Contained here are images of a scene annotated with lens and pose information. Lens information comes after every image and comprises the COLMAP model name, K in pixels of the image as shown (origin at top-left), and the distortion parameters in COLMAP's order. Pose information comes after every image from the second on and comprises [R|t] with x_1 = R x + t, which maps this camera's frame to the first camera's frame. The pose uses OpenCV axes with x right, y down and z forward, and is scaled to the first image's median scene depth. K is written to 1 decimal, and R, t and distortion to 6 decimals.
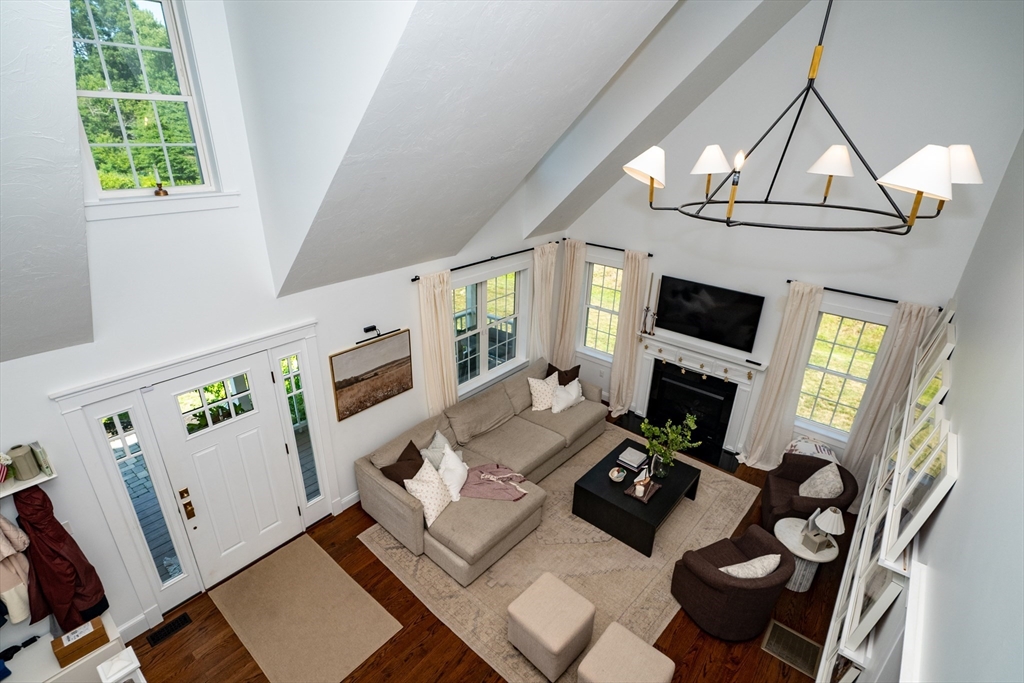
lens RADIAL K [[492.1, 0, 512.4], [0, 492.1, 344.2], [0, 0, 1]] dist [0.002166, 0.001129]
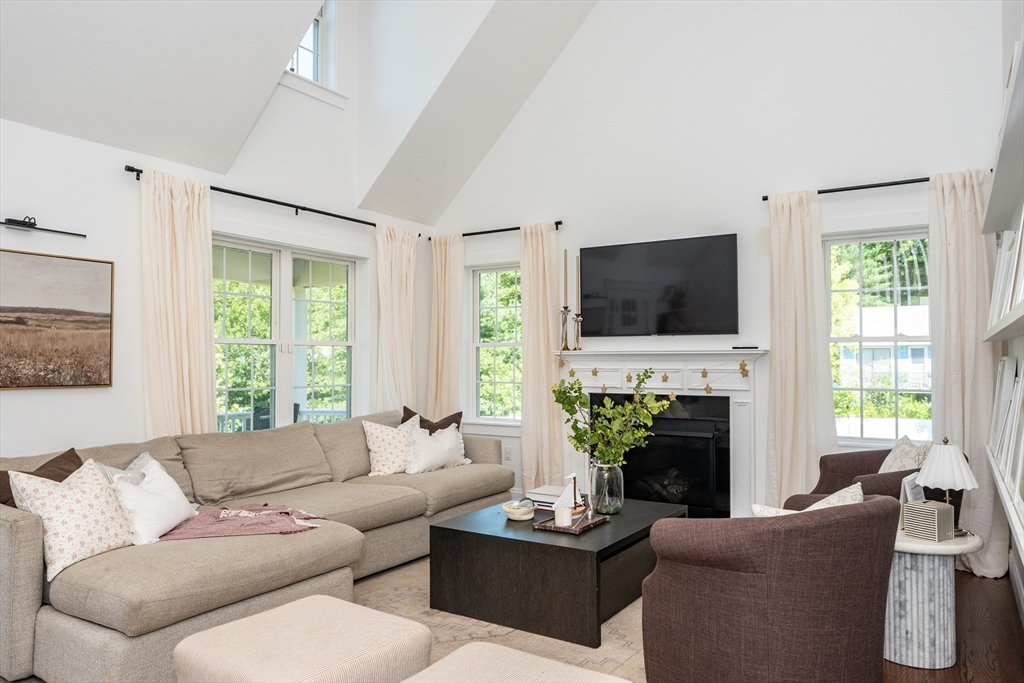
lens RADIAL K [[697.1, 0, 507.8], [0, 697.1, 343.5], [0, 0, 1]] dist [-0.002834, 0.001823]
pose [[0.991782, -0.025051, 0.125464, 0.098578], [0.075629, 0.905759, -0.416991, 0.332342], [-0.103194, 0.423053, 0.900209, 0.260614]]
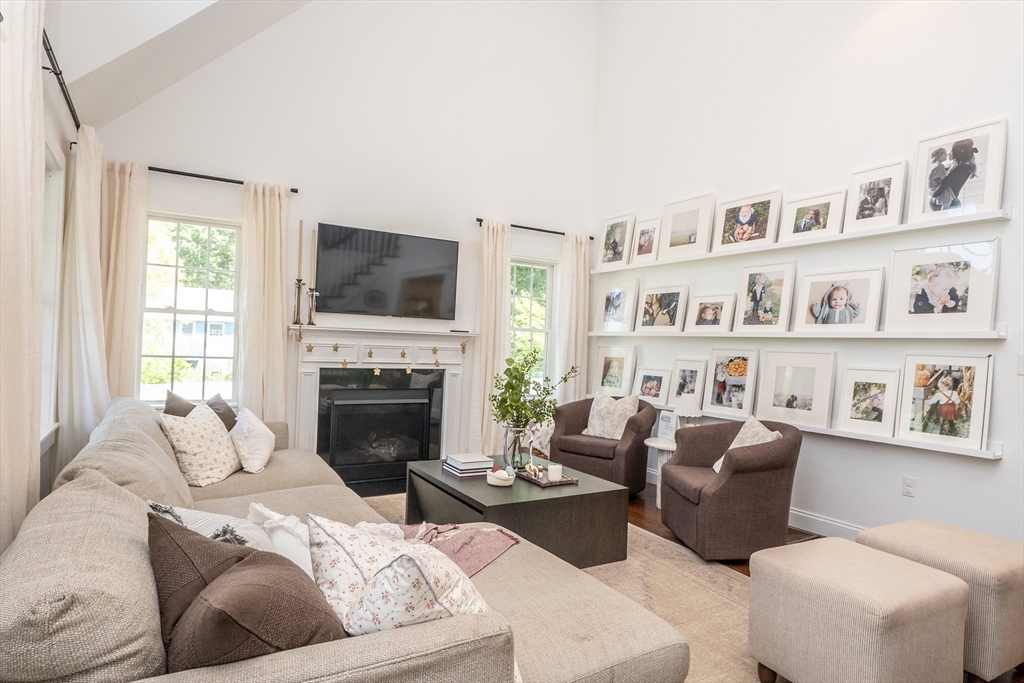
lens RADIAL K [[591.3, 0, 508.9], [0, 591.3, 345.7], [0, 0, 1]] dist [-0.007682, -0.000209]
pose [[0.332759, -0.017921, 0.942841, -0.321827], [0.352009, 0.929911, -0.106561, 0.168253], [-0.874849, 0.367348, 0.315745, 0.609840]]
